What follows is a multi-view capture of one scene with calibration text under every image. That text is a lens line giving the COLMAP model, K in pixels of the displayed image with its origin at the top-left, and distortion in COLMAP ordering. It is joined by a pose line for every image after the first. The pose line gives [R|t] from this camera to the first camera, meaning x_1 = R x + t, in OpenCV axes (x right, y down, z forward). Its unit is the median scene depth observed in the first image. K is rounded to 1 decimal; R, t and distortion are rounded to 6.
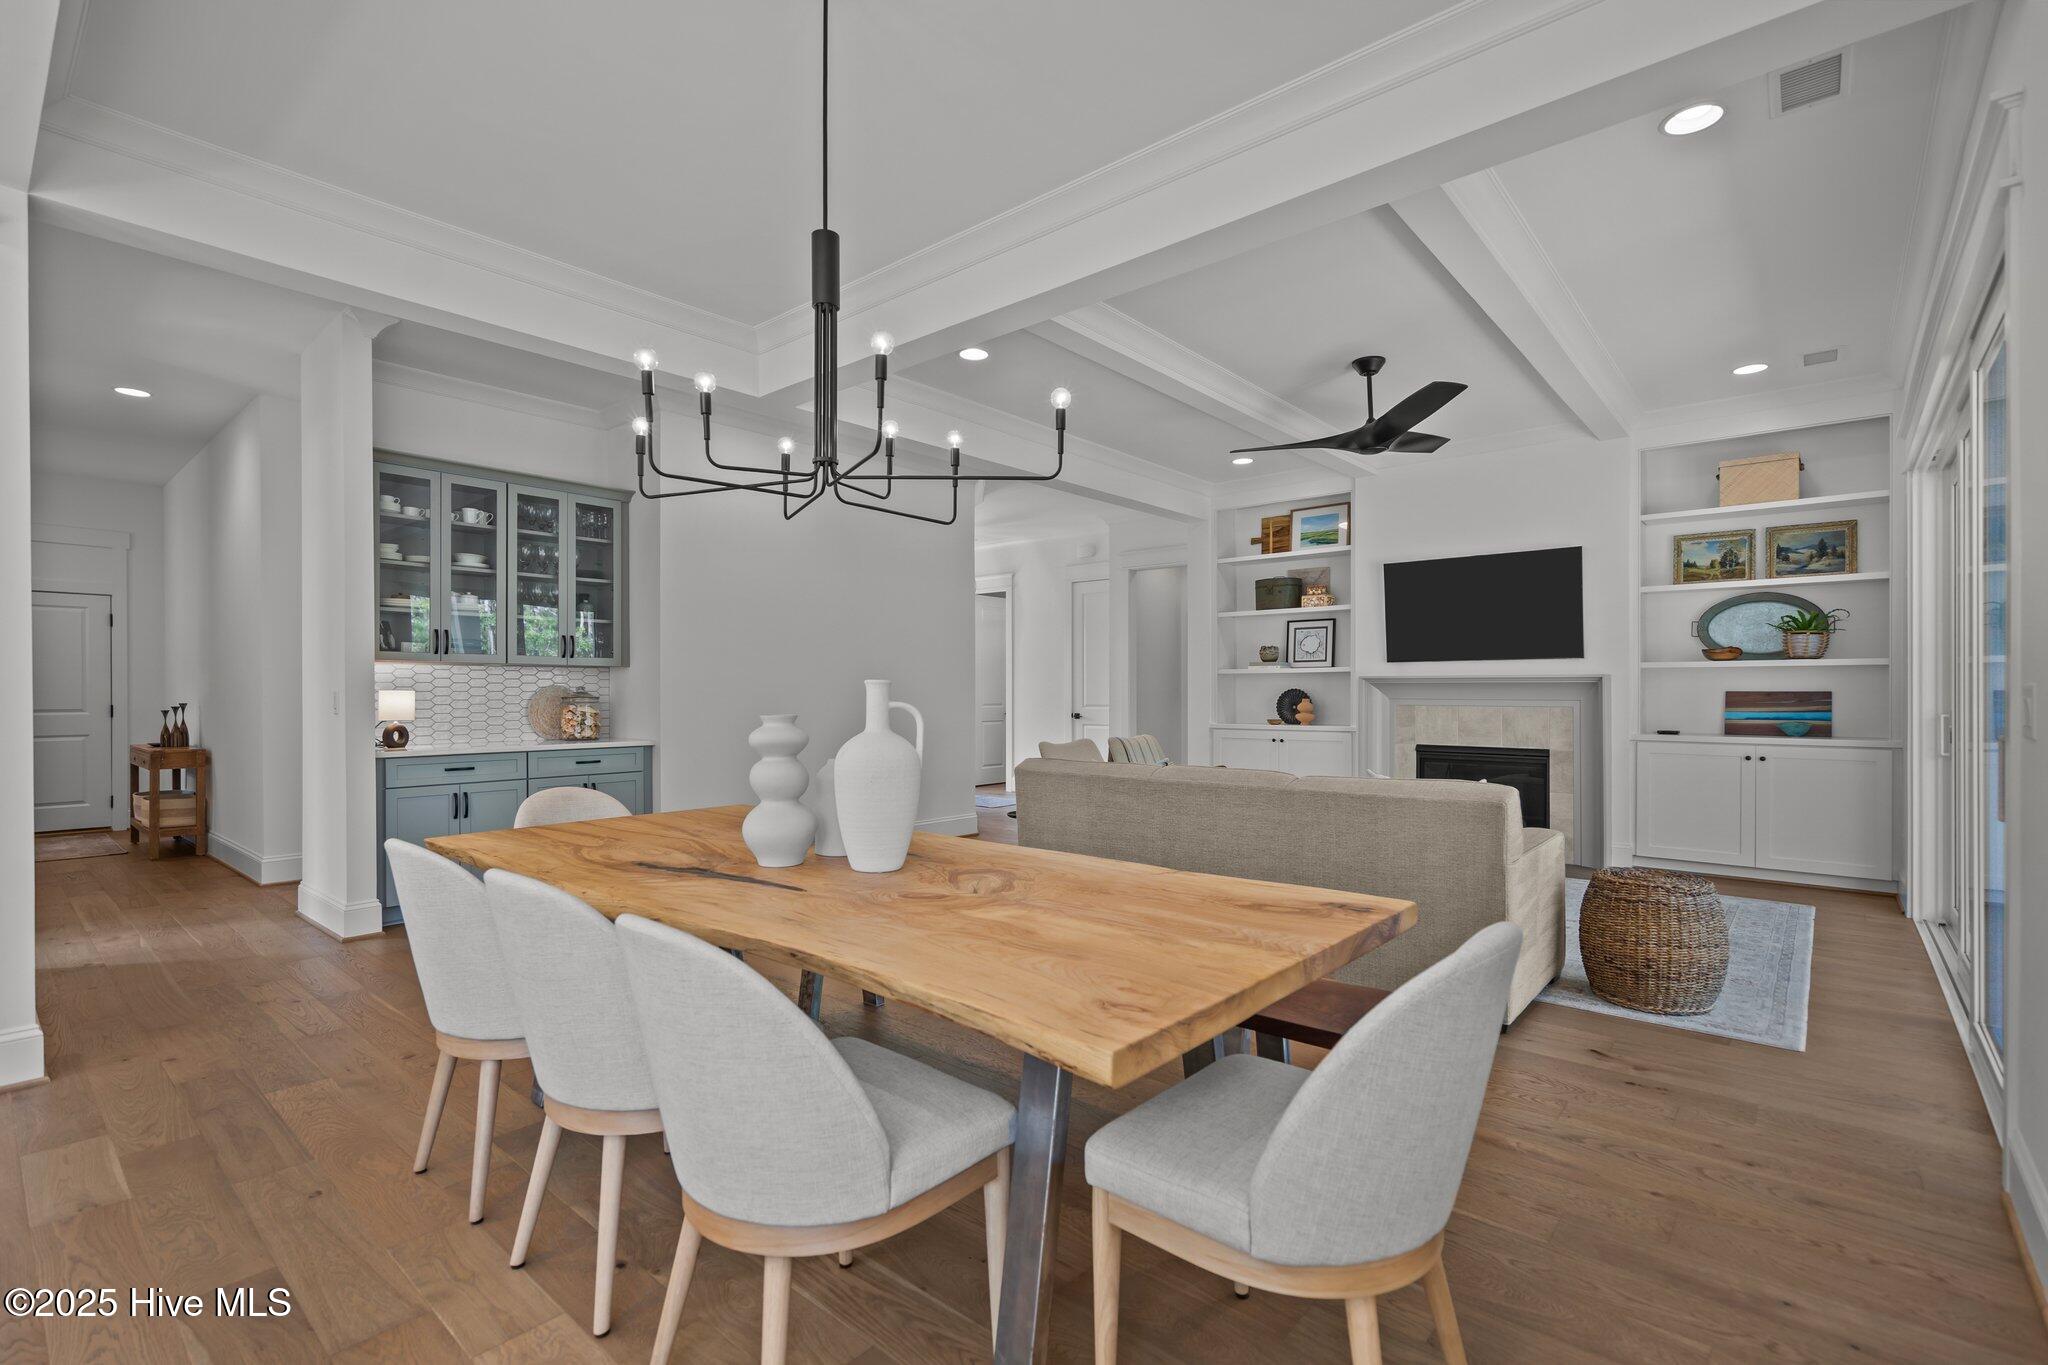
lens RADIAL K [[927.9, 0, 1024.2], [0, 927.9, 688.2], [0, 0, 1]] dist [0.002407, -0.000142]
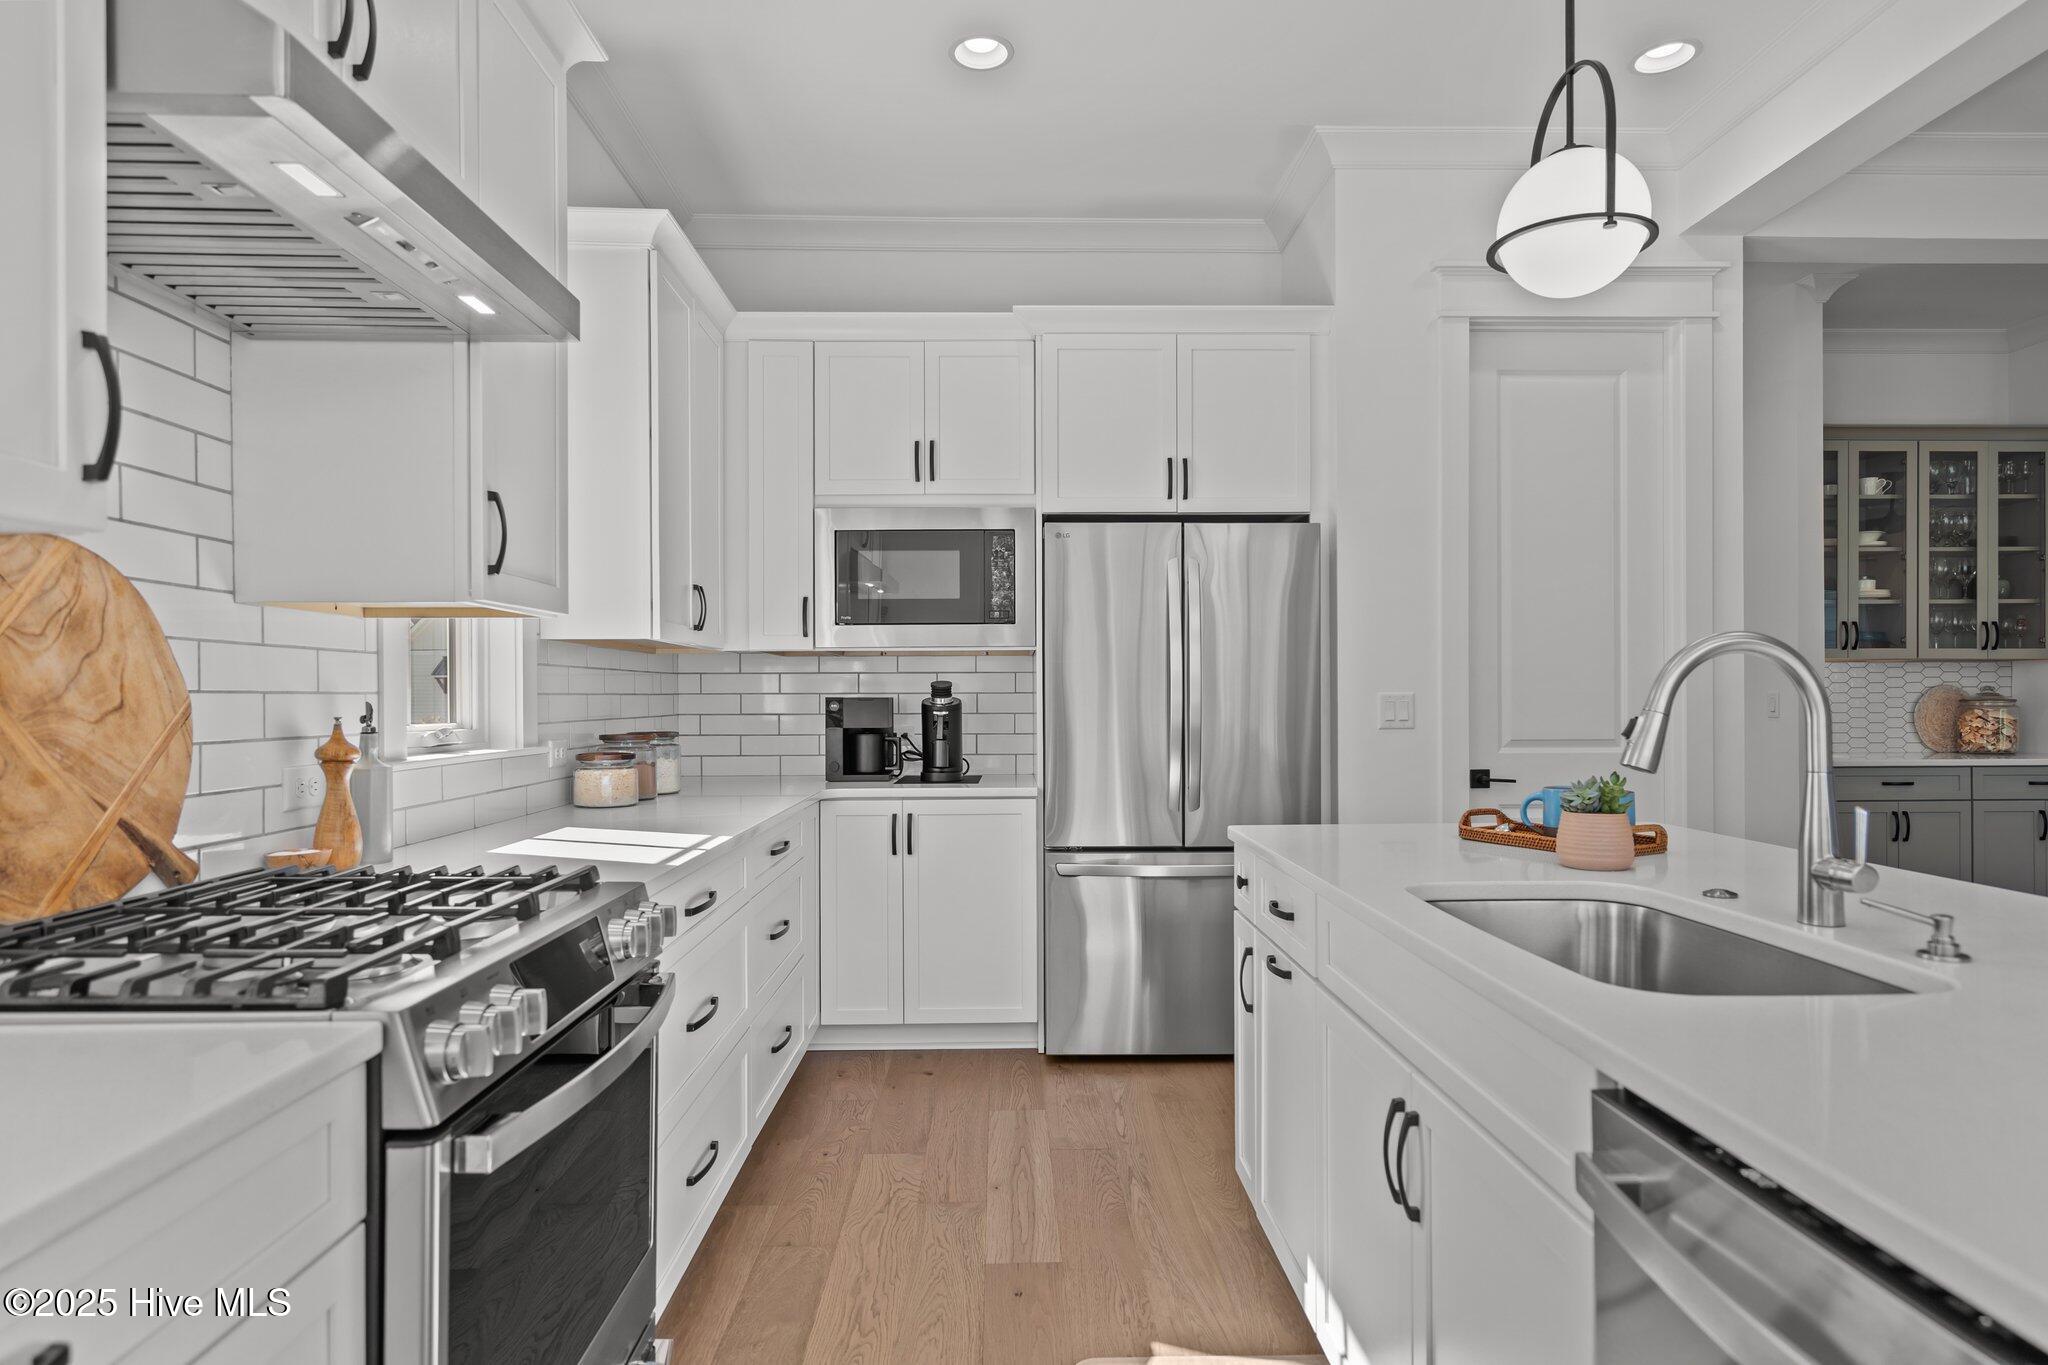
lens RADIAL K [[1136.9, 0, 1025.6], [0, 1136.9, 698.3], [0, 0, 1]] dist [0.003690, 0.000669]
pose [[0.672272, 0.002299, -0.740300, -0.333972], [0.006563, 0.999937, 0.009065, -0.005990], [0.740275, -0.010953, 0.672215, -0.270761]]
